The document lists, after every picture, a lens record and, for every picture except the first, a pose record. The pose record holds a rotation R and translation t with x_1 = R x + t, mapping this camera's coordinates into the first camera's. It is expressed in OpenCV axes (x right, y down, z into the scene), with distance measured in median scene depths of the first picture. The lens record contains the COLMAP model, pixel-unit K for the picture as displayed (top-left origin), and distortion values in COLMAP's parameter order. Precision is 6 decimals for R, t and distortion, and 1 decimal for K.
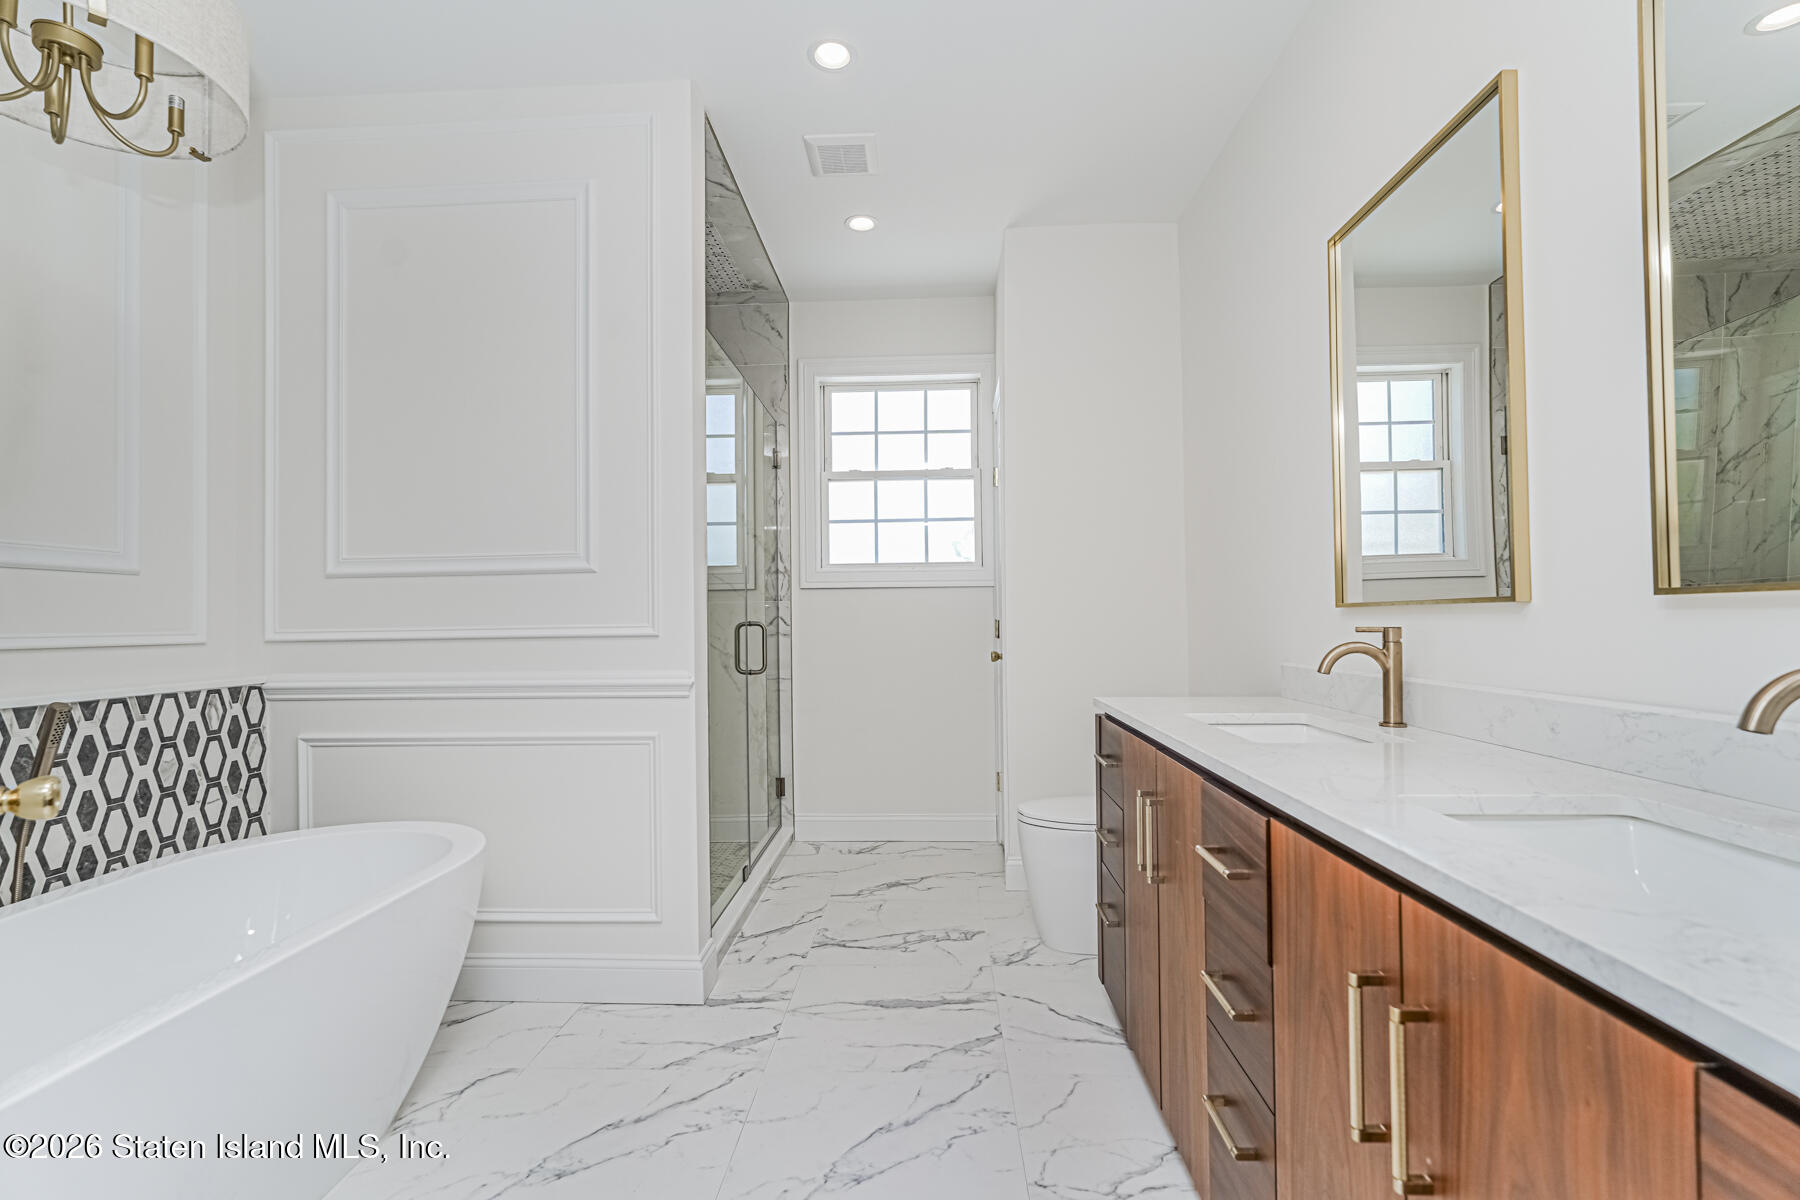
lens RADIAL K [[799.0, 0, 898.8], [0, 799.0, 604.8], [0, 0, 1]] dist [-0.010641, 0.005336]
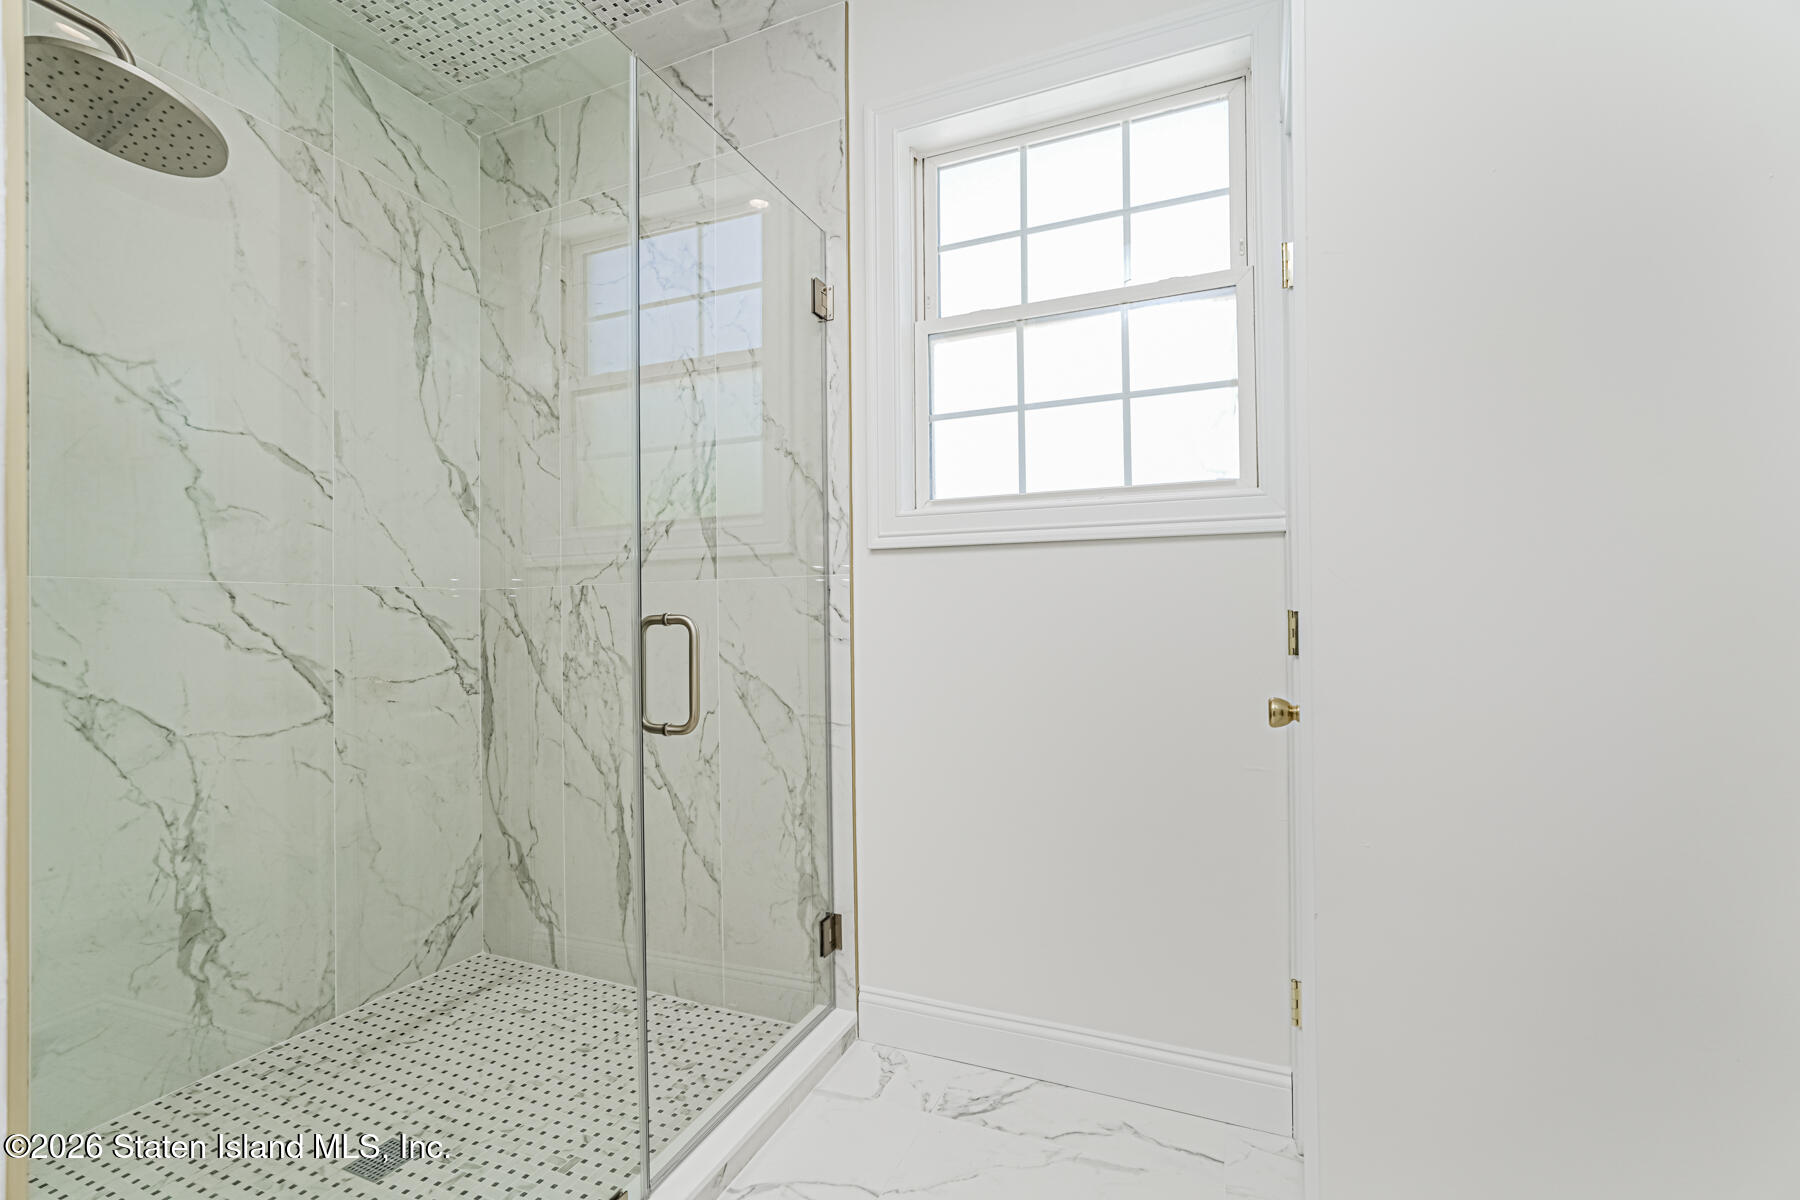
lens RADIAL K [[799.0, 0, 901.0], [0, 799.0, 600.9], [0, 0, 1]] dist [-0.010641, 0.005336]
pose [[0.932920, -0.004115, -0.360061, 0.079773], [0.008290, 0.999915, 0.010050, 0.007922], [0.359989, -0.012361, 0.932875, 0.524077]]
